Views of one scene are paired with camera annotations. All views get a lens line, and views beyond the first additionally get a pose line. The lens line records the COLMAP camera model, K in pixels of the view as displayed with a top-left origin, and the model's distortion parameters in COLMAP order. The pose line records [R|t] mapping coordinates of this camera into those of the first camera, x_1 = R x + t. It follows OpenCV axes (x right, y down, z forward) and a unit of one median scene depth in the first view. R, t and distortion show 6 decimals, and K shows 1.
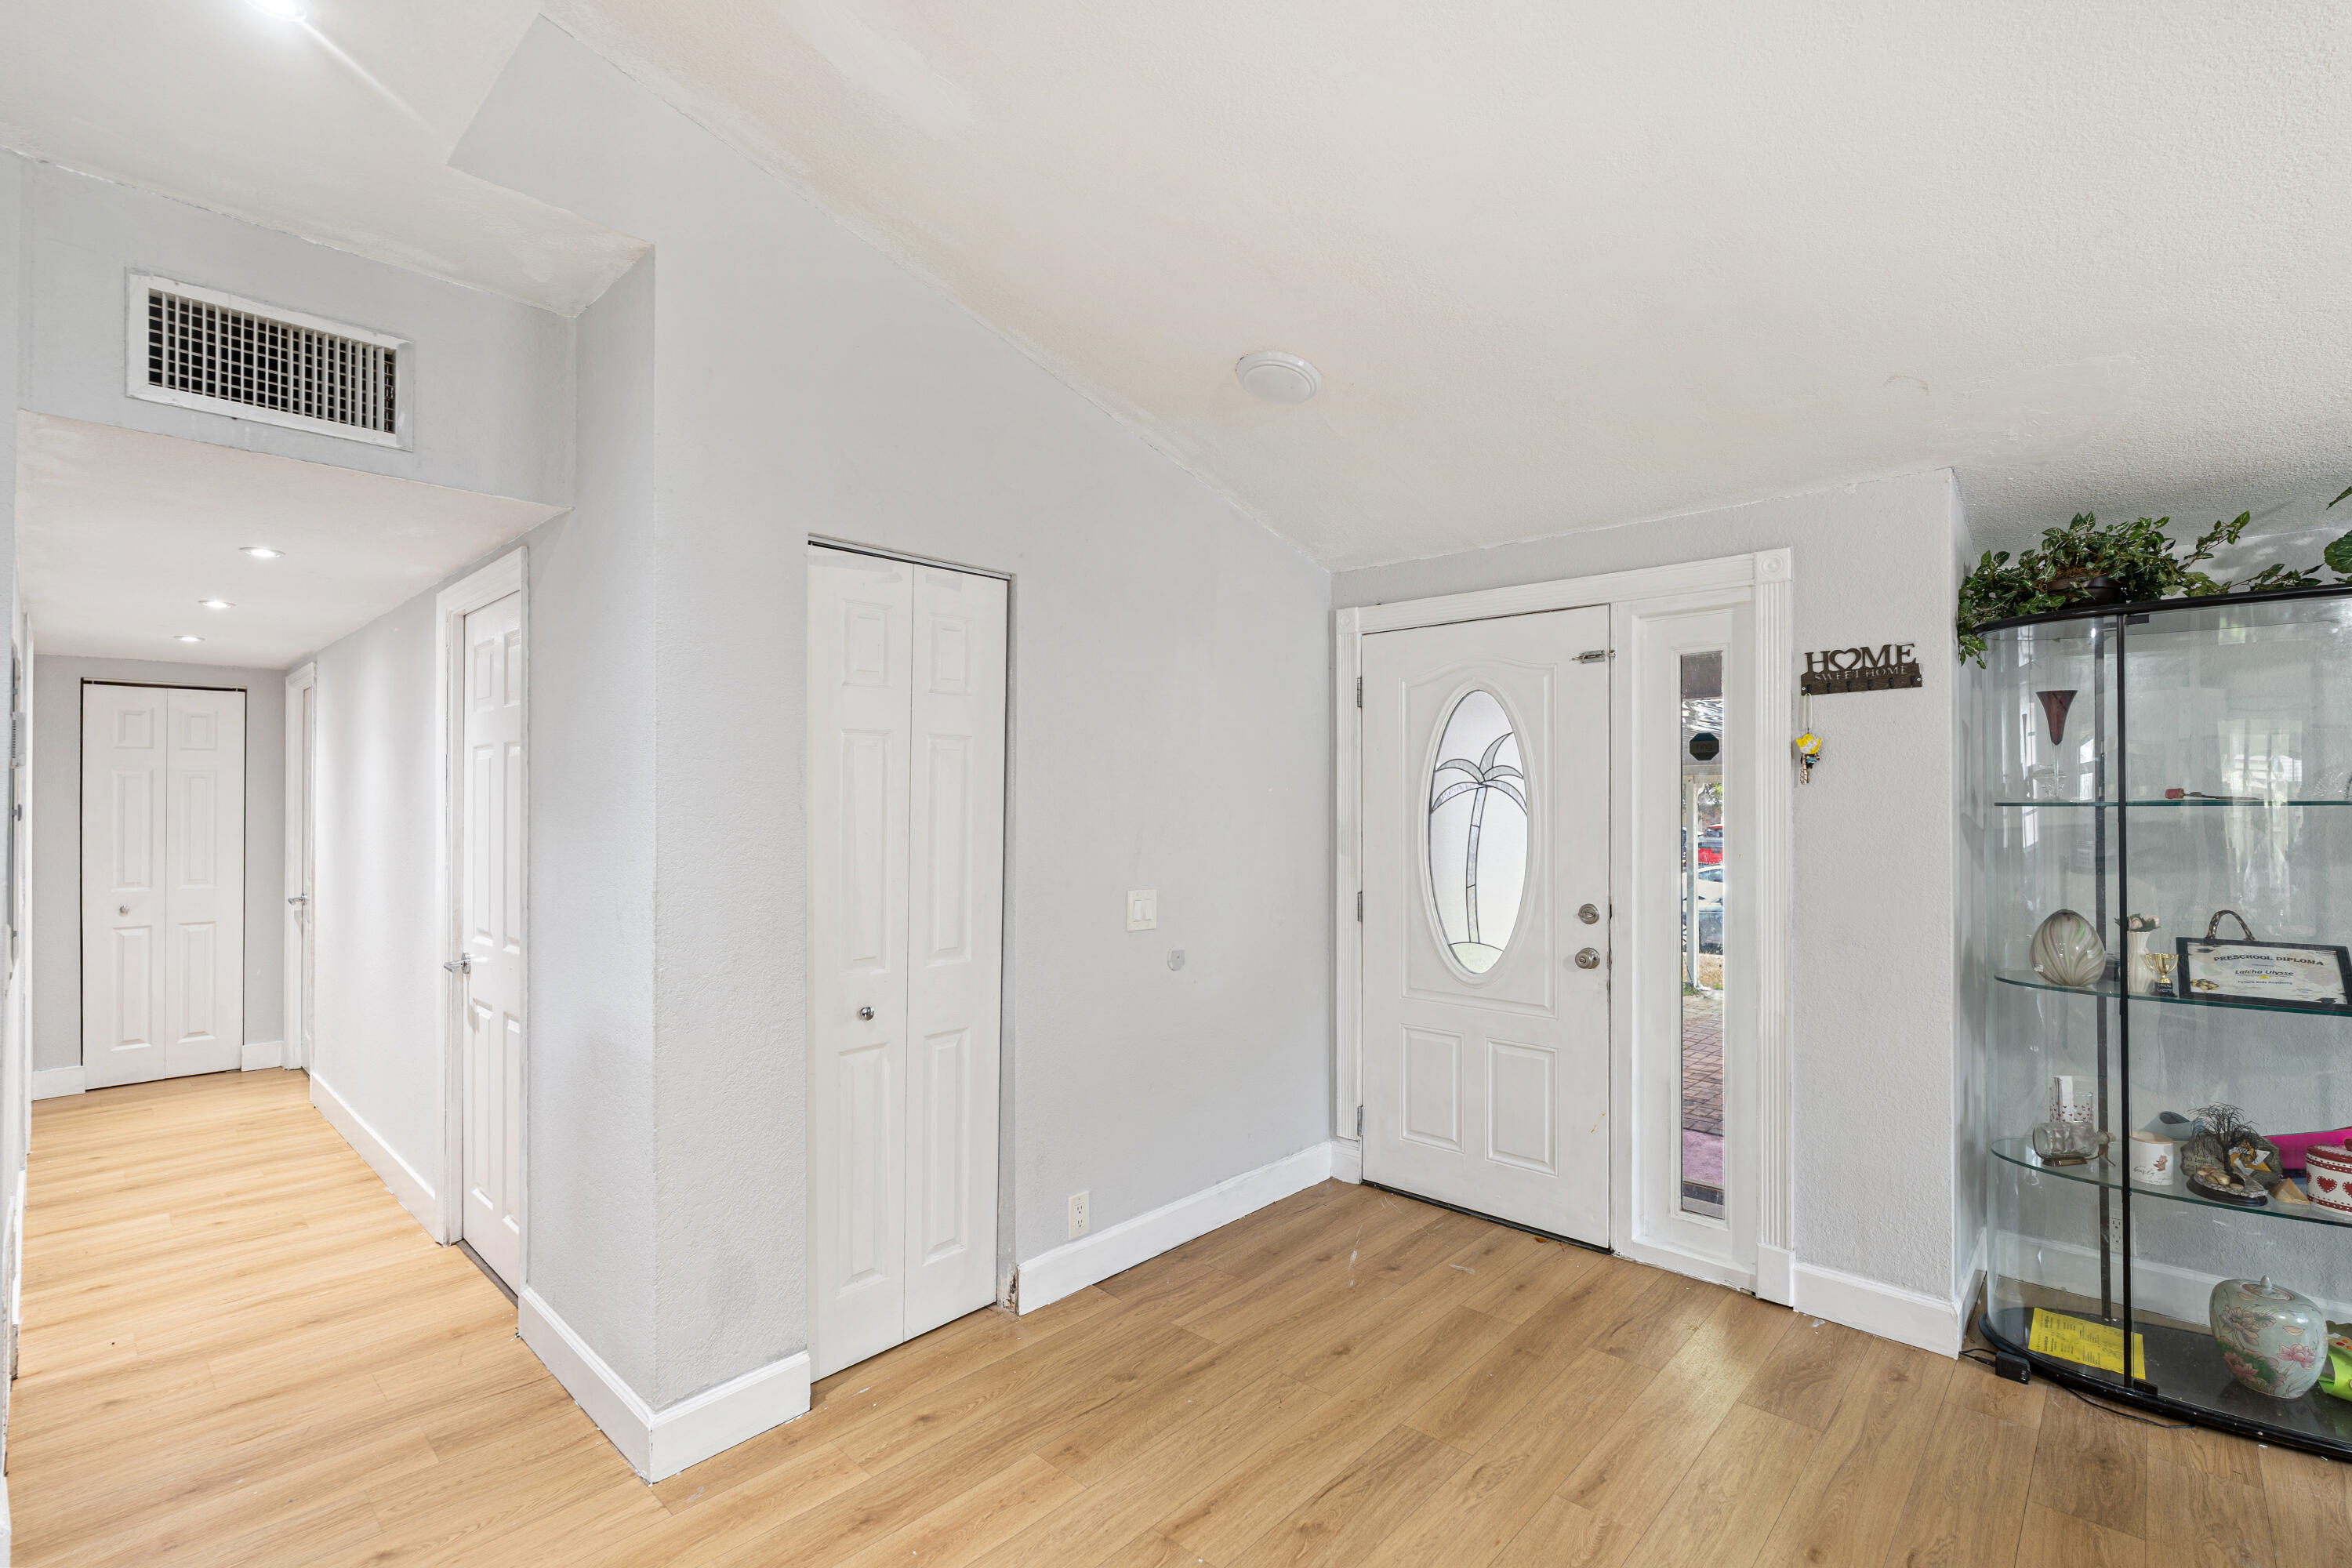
lens RADIAL K [[1072.1, 0, 1179.3], [0, 1072.1, 782.3], [0, 0, 1]] dist [-0.002229, -0.000164]
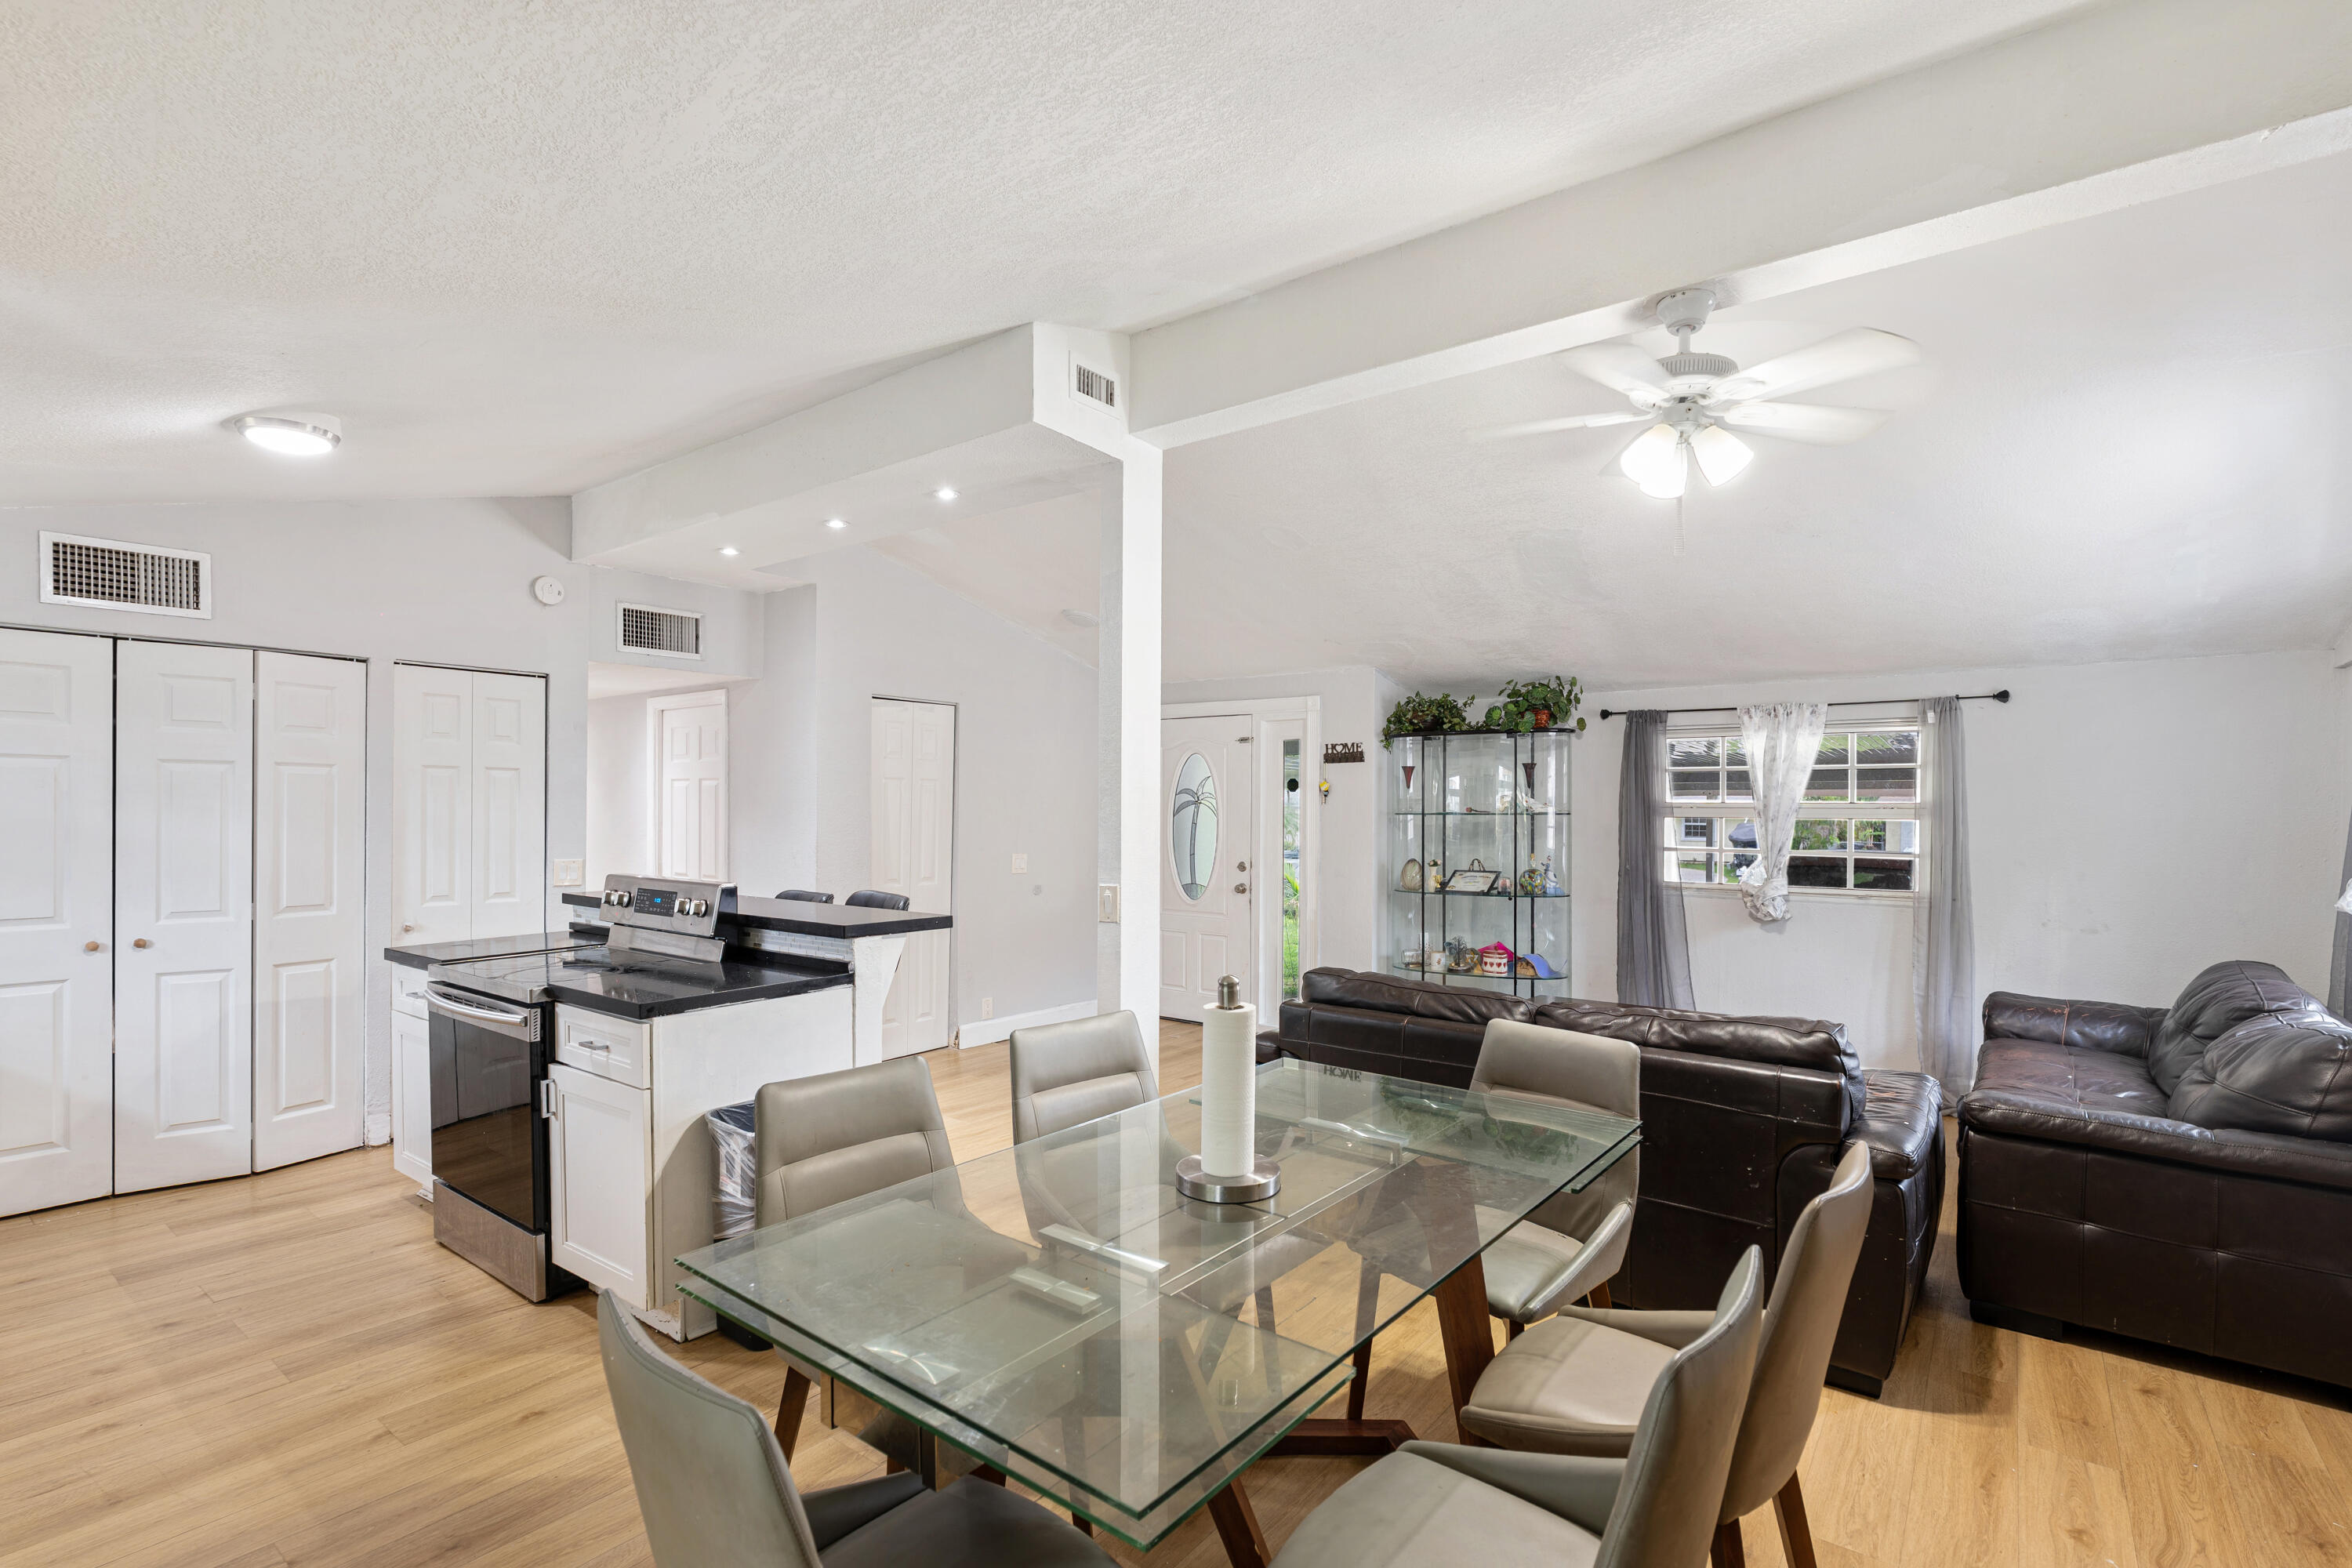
lens RADIAL K [[1072.1, 0, 1171.4], [0, 1072.1, 809.6], [0, 0, 1]] dist [-0.002229, -0.000164]
pose [[0.996390, 0.006327, 0.084662, 0.087825], [-0.007948, 0.999791, 0.018826, -0.025471], [-0.084525, -0.019431, 0.996232, -1.159952]]
